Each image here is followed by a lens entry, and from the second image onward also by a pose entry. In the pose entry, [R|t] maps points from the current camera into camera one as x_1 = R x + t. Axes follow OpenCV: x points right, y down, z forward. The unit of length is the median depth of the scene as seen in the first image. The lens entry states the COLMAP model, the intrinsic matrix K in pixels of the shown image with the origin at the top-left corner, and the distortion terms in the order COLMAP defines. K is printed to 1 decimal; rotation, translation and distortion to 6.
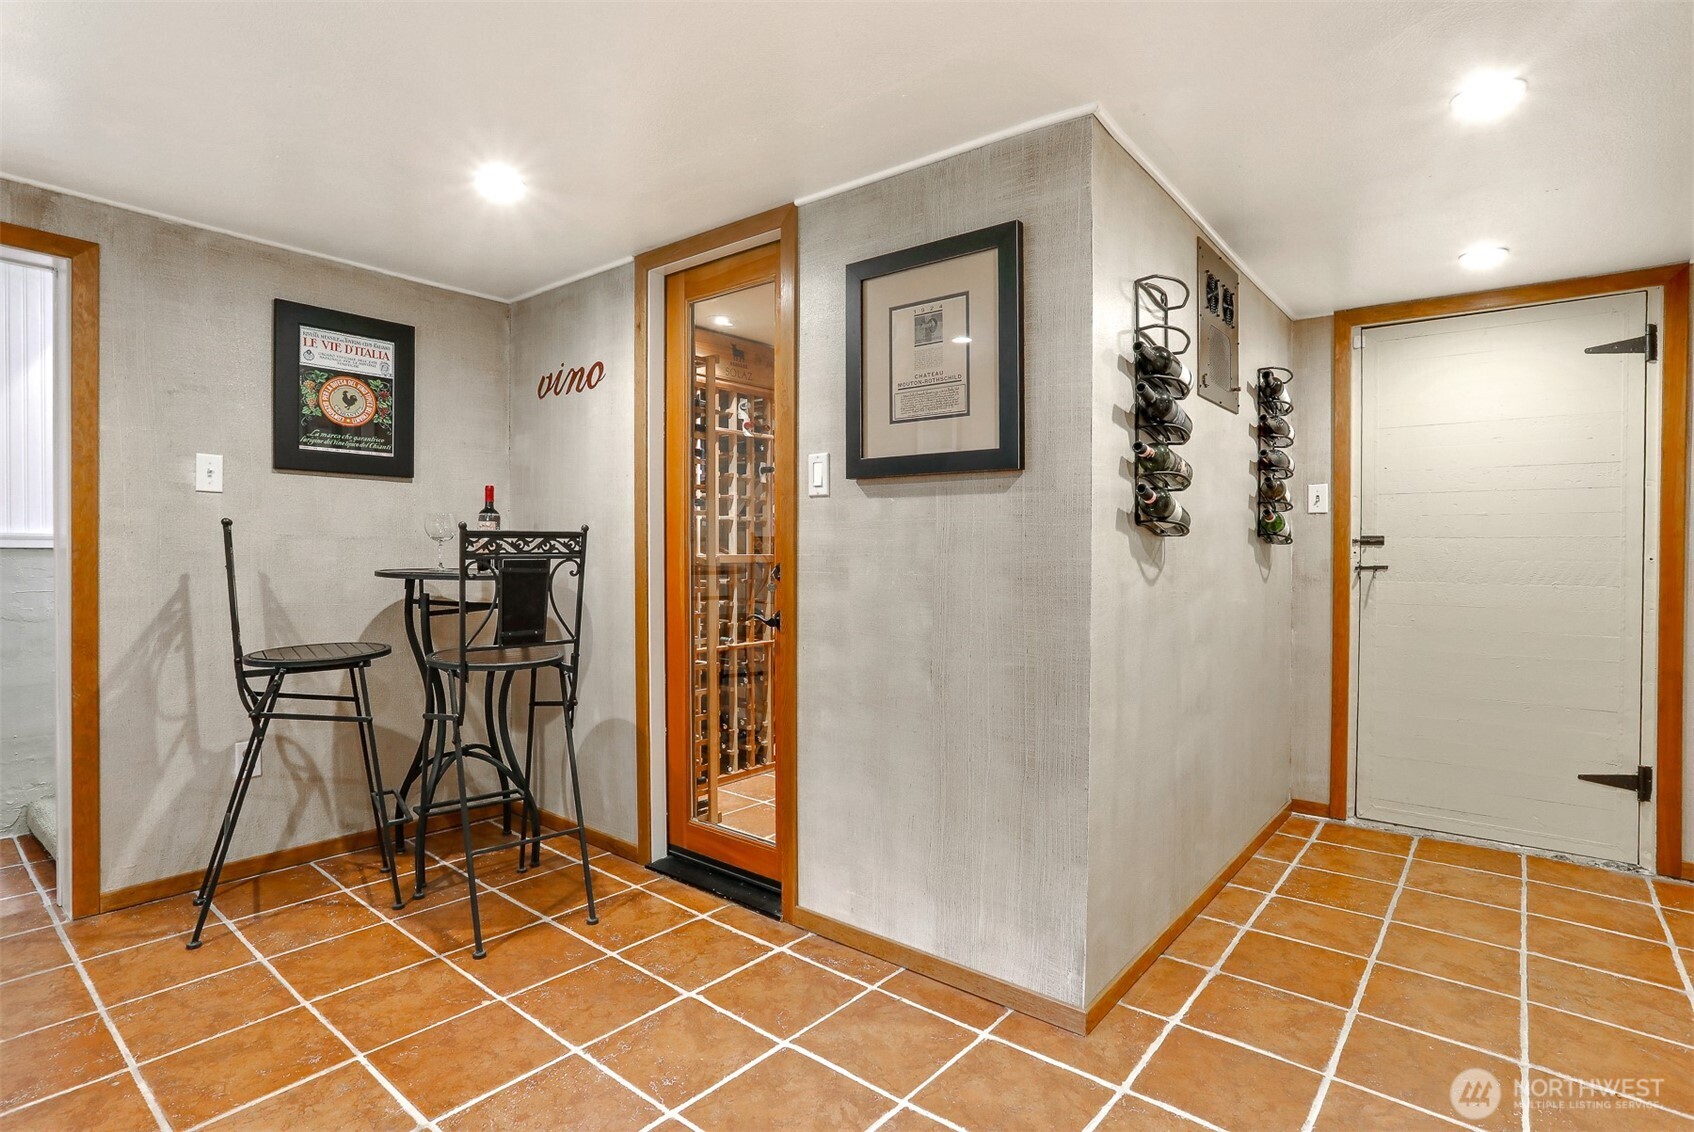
lens RADIAL K [[853.3, 0, 838.4], [0, 853.3, 589.8], [0, 0, 1]] dist [-0.055213, 0.012809]
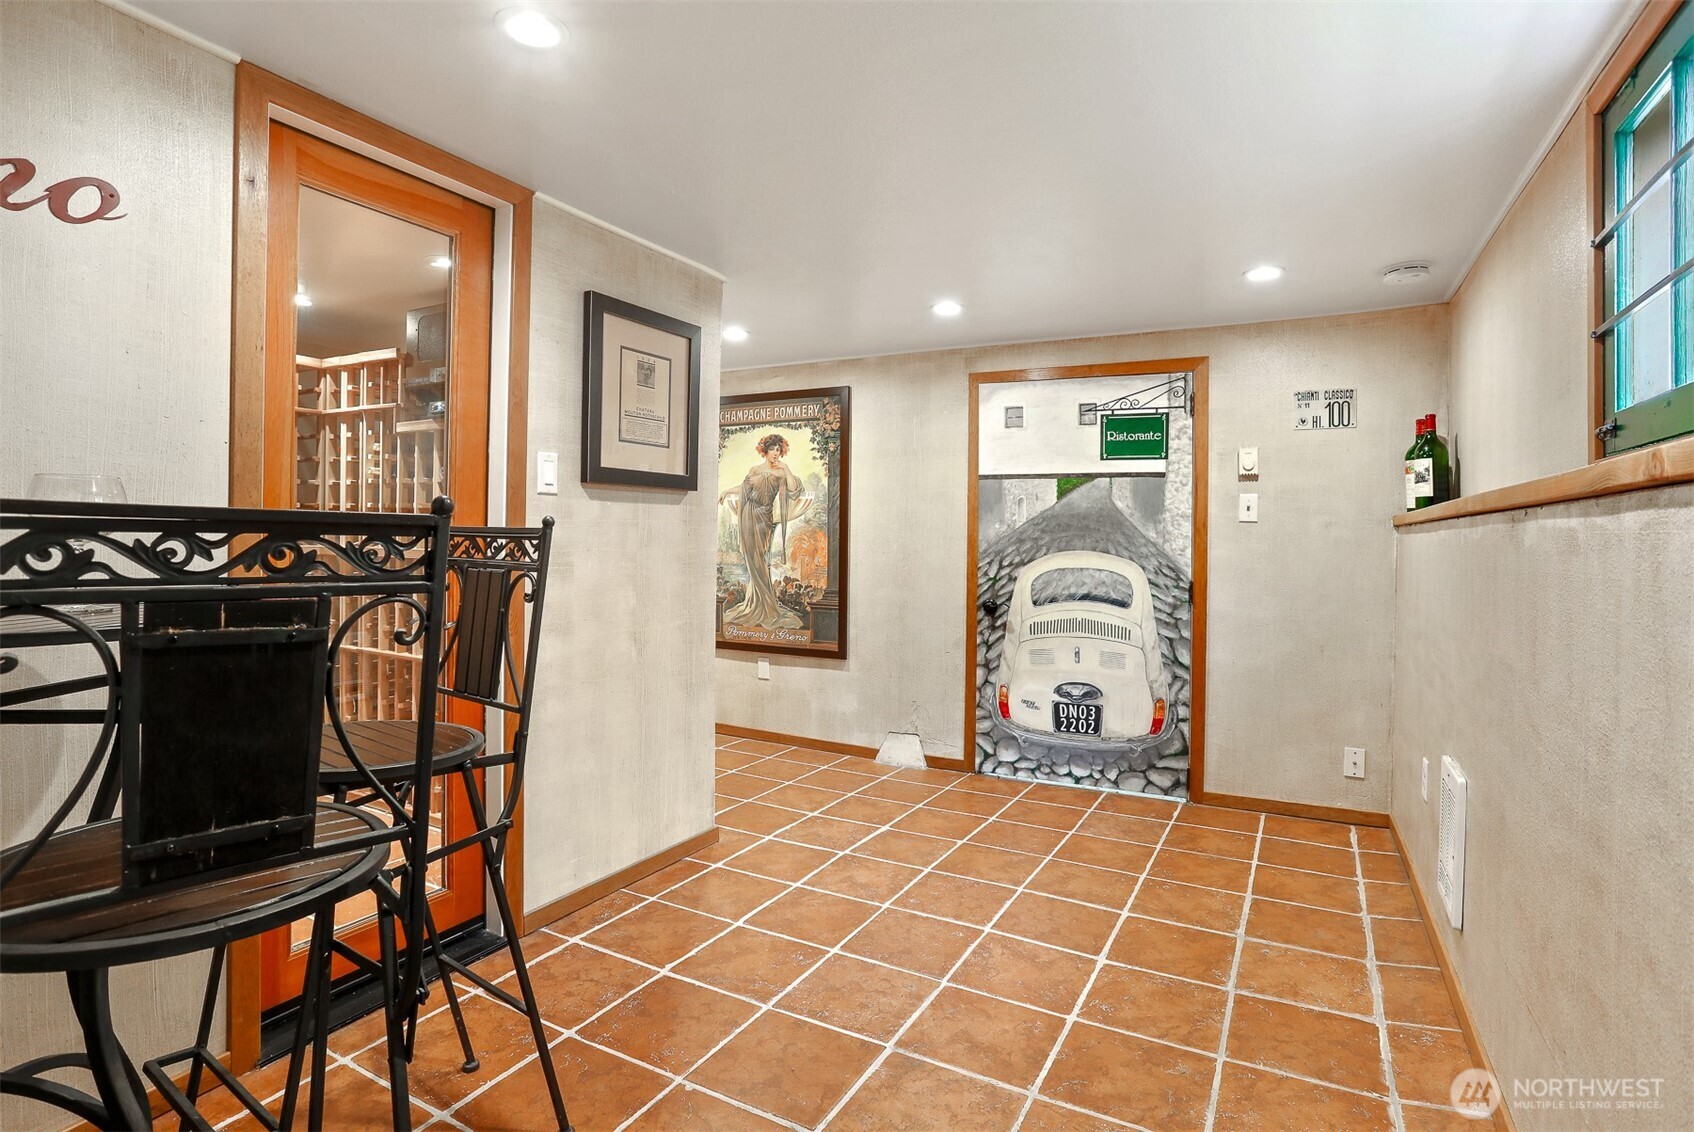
lens RADIAL K [[878.6, 0, 848.4], [0, 878.6, 523.3], [0, 0, 1]] dist [-0.057761, 0.034719]
pose [[-0.199166, -0.010205, 0.979913, -1.237028], [0.014165, 0.999811, 0.013292, -0.091619], [-0.979863, 0.016528, -0.198984, 0.942449]]
